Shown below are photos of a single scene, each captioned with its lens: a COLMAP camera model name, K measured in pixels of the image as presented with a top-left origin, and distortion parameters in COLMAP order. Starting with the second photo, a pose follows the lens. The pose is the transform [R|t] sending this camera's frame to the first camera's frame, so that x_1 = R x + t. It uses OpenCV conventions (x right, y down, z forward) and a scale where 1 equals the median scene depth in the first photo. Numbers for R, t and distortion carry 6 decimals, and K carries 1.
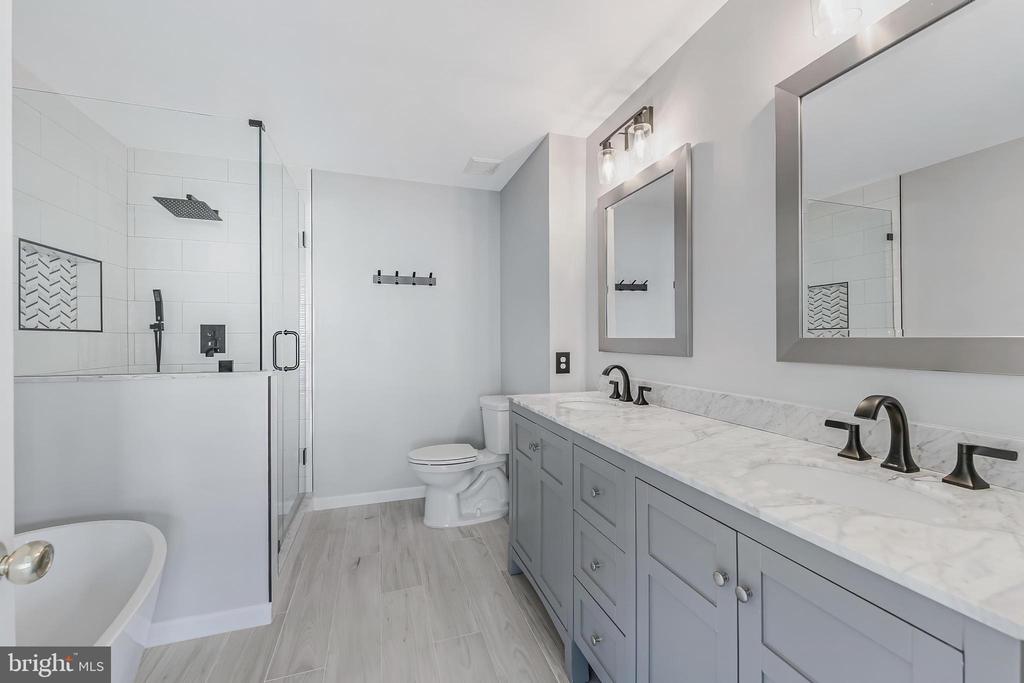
lens RADIAL K [[413.8, 0, 511.9], [0, 413.8, 336.7], [0, 0, 1]] dist [0.001393, 0.000069]
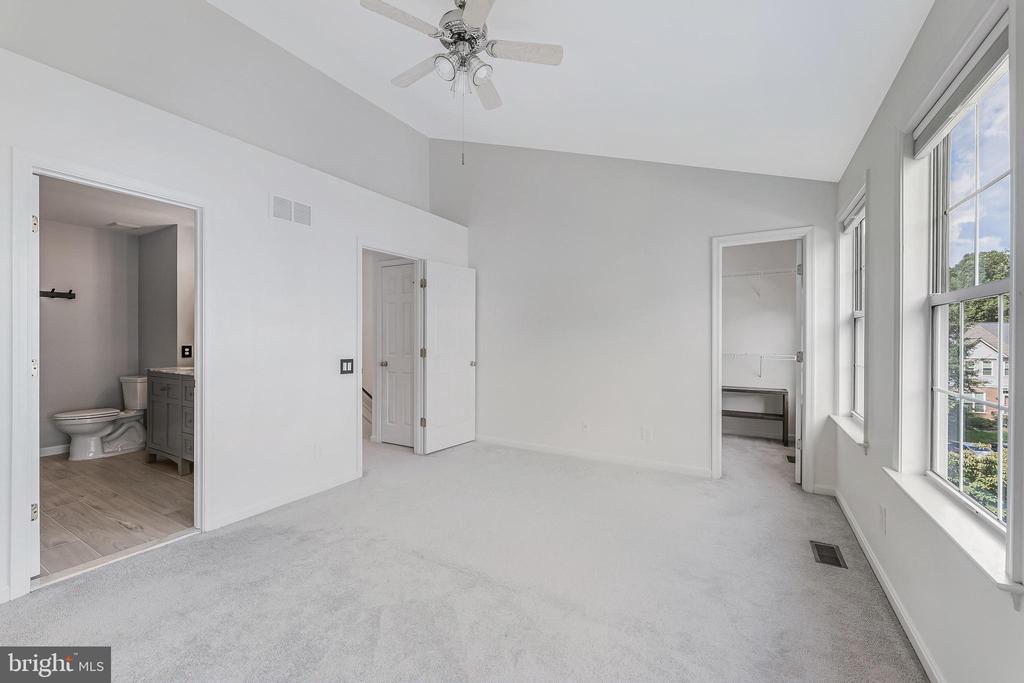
lens RADIAL K [[413.8, 0, 514.6], [0, 413.8, 339.3], [0, 0, 1]] dist [0.001393, 0.000069]
pose [[0.749623, 0.005069, 0.661846, -0.000646], [-0.005455, 0.999984, -0.001480, 0.004226], [-0.661843, -0.002501, 0.749638, -1.188542]]
